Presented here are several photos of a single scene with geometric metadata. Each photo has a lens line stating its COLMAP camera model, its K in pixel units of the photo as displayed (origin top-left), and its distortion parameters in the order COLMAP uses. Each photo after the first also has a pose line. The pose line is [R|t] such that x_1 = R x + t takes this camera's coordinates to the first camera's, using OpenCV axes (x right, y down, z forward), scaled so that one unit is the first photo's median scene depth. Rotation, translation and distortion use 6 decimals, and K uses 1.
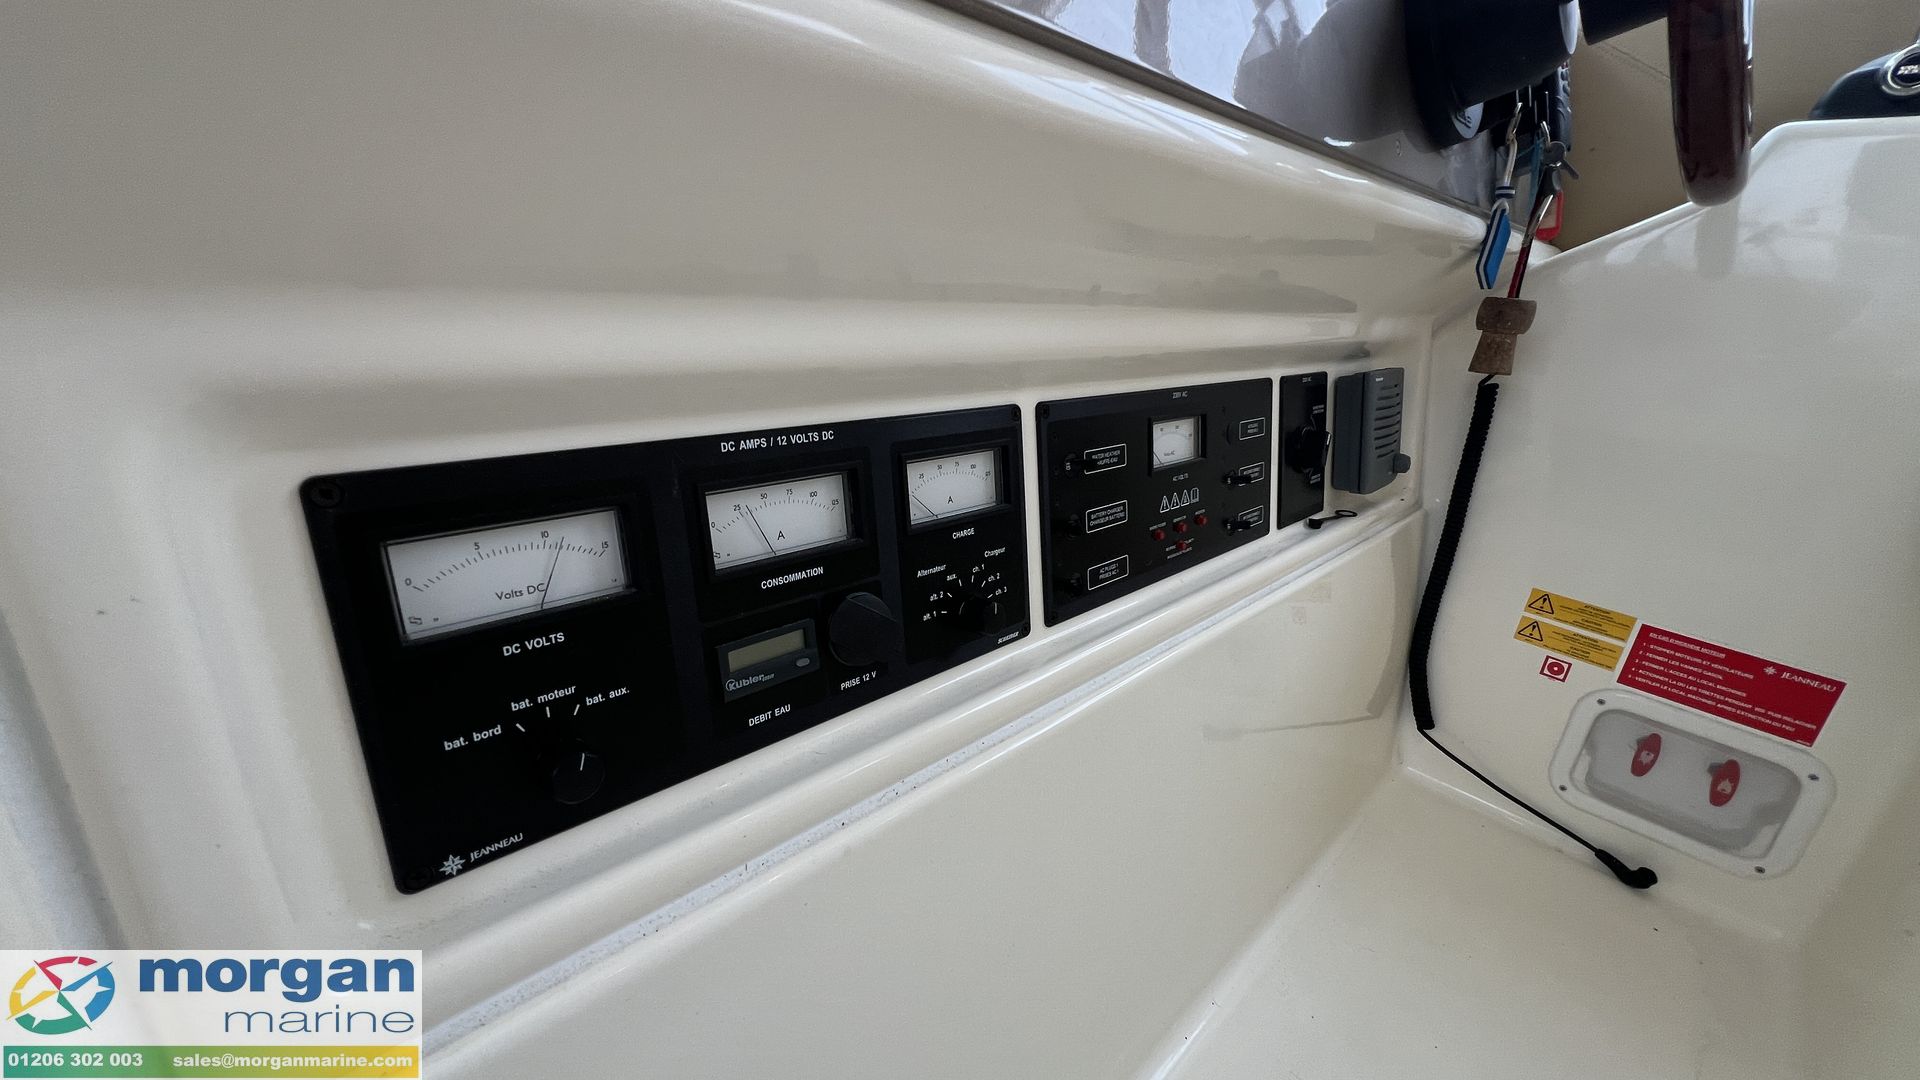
lens RADIAL K [[758.0, 0, 956.6], [0, 758.0, 546.6], [0, 0, 1]] dist [-0.000833, -0.000201]
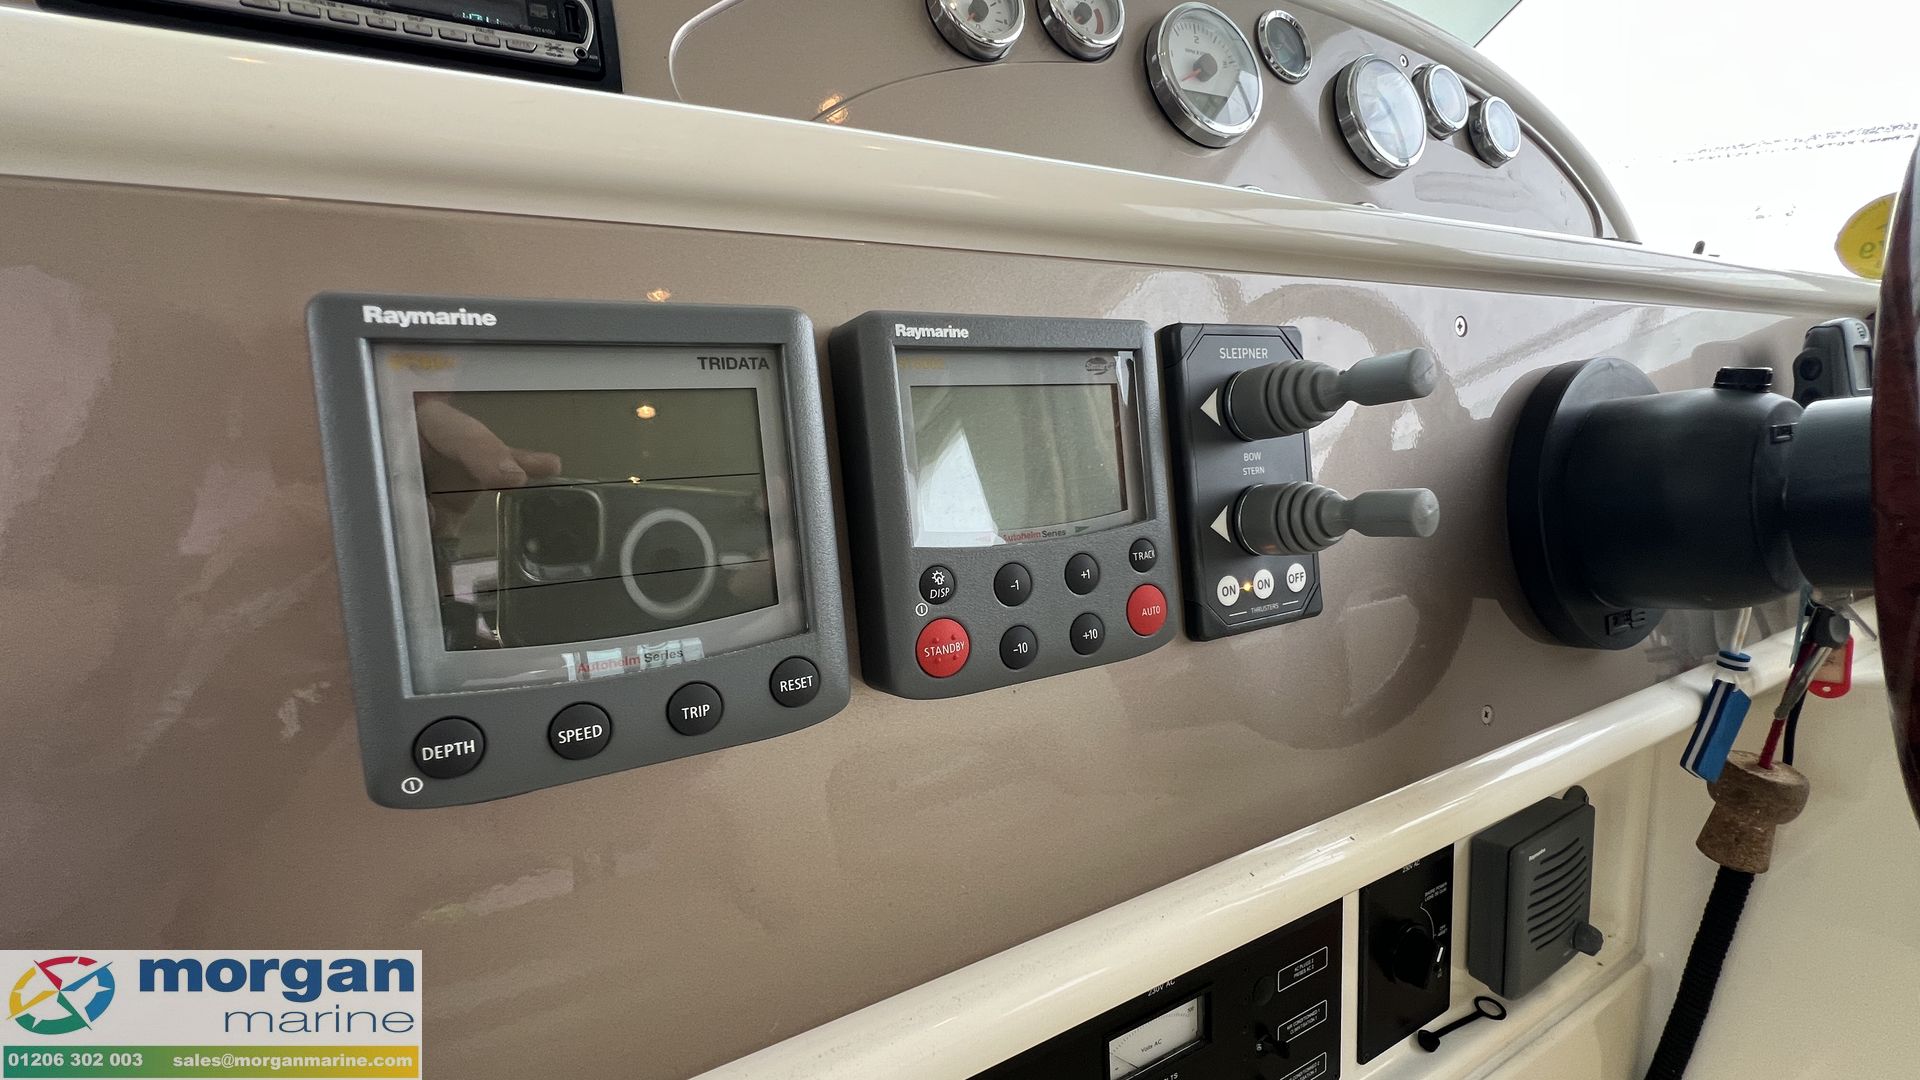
lens RADIAL K [[787.3, 0, 960.0], [0, 787.3, 540.0], [0, 0, 1]] dist [0.001468, 0.000157]
pose [[0.959933, 0.069376, -0.271505, 0.328931], [-0.085513, 0.995178, -0.048050, -0.692350], [0.266862, 0.069342, 0.961237, 0.159549]]
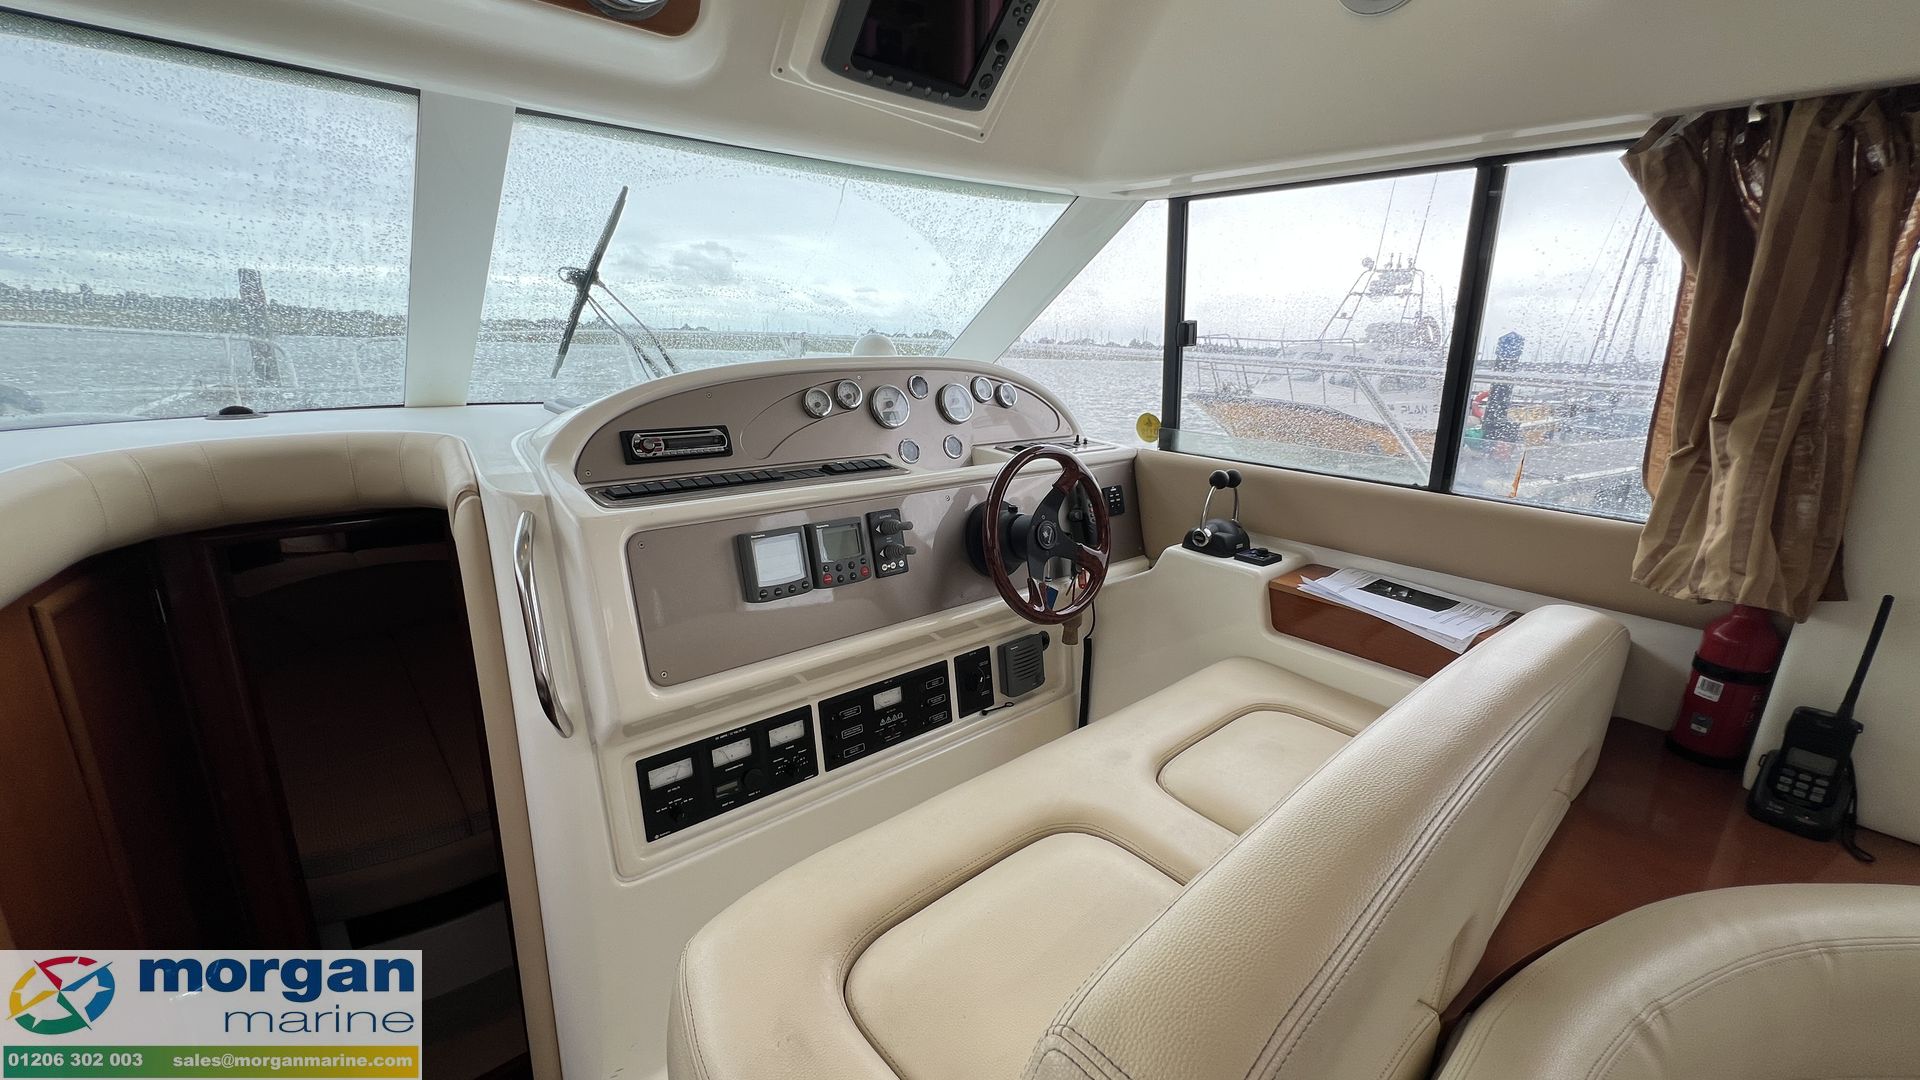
lens RADIAL K [[758.0, 0, 956.6], [0, 758.0, 546.6], [0, 0, 1]] dist [-0.000833, -0.000201]
pose [[0.998948, 0.002900, -0.045764, 0.771167], [-0.005833, 0.997927, -0.064086, -0.596069], [0.045483, 0.064286, 0.996894, -2.034895]]
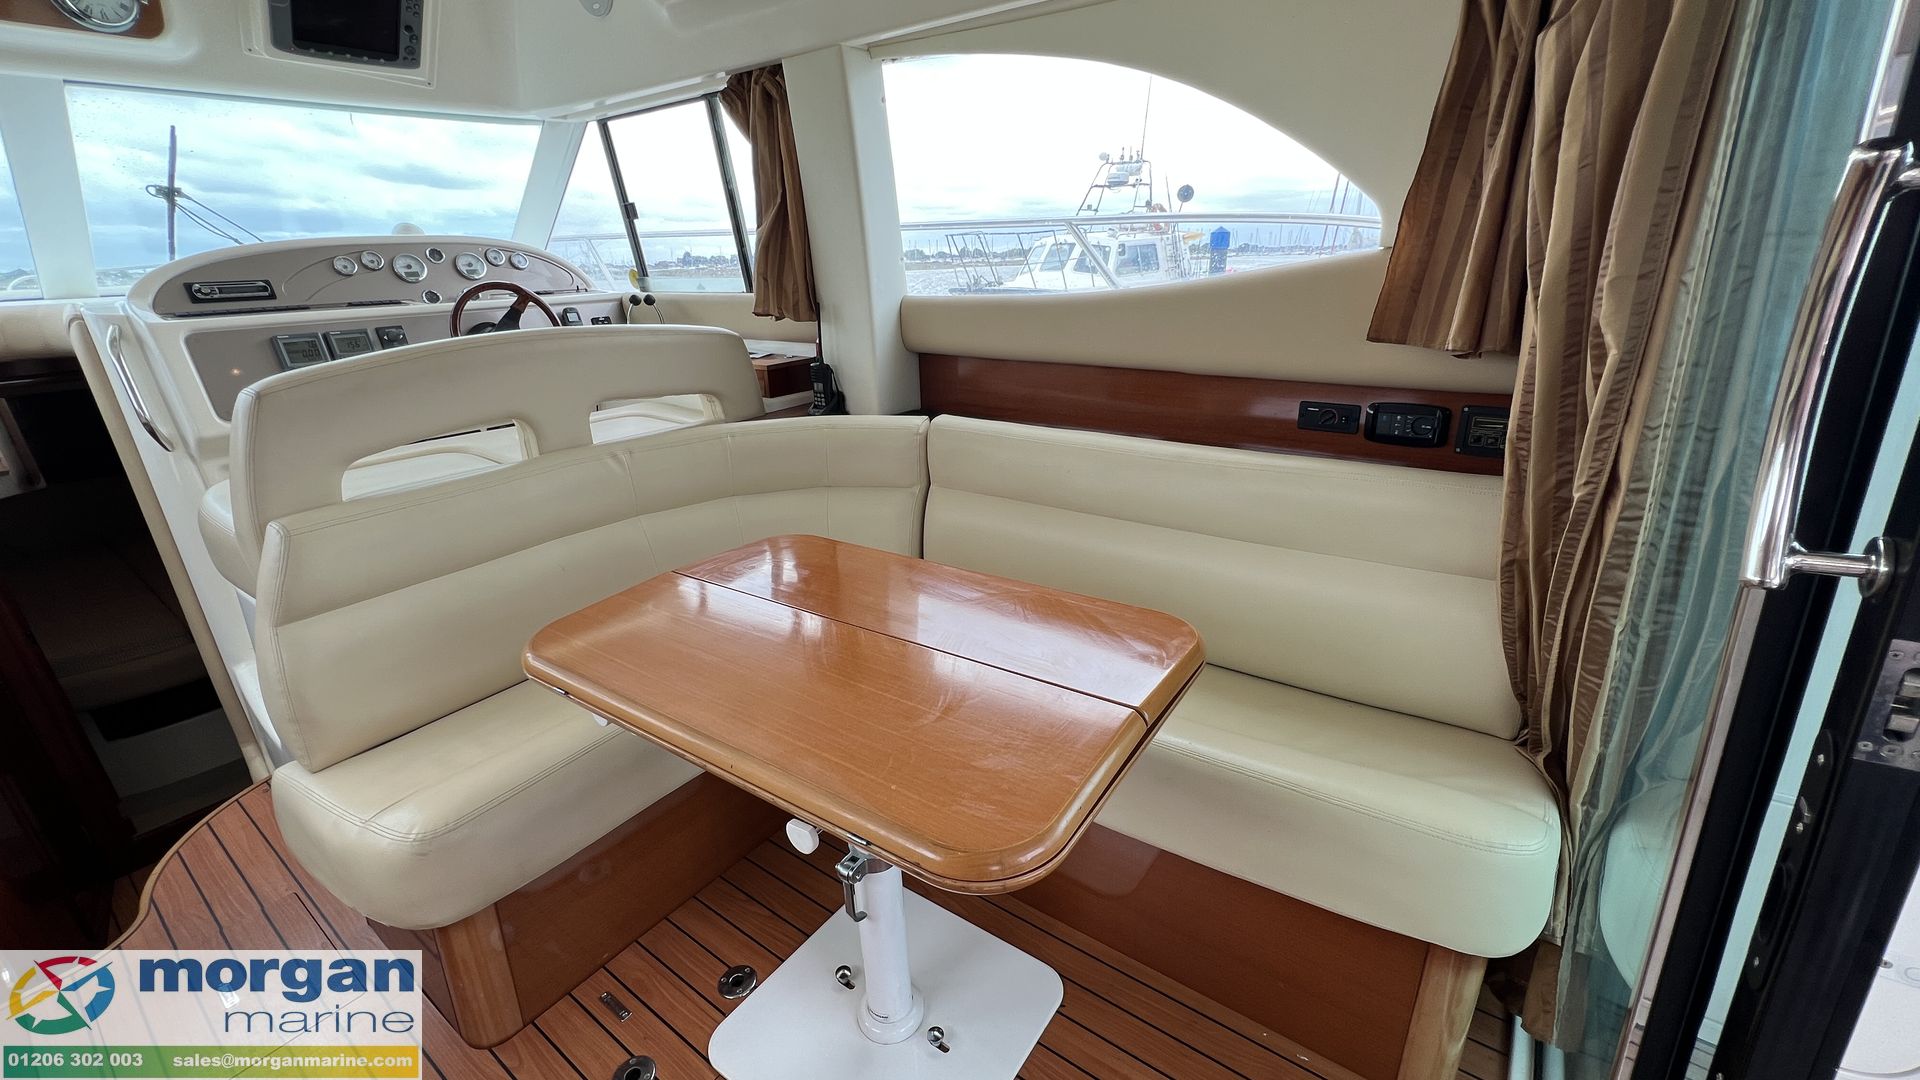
lens RADIAL K [[758.0, 0, 956.6], [0, 758.0, 546.6], [0, 0, 1]] dist [-0.000833, -0.000201]
pose [[0.984312, -0.123930, 0.125586, 3.073262], [0.118804, 0.991779, 0.047550, 0.638269], [-0.130446, -0.031884, 0.990943, -4.381314]]
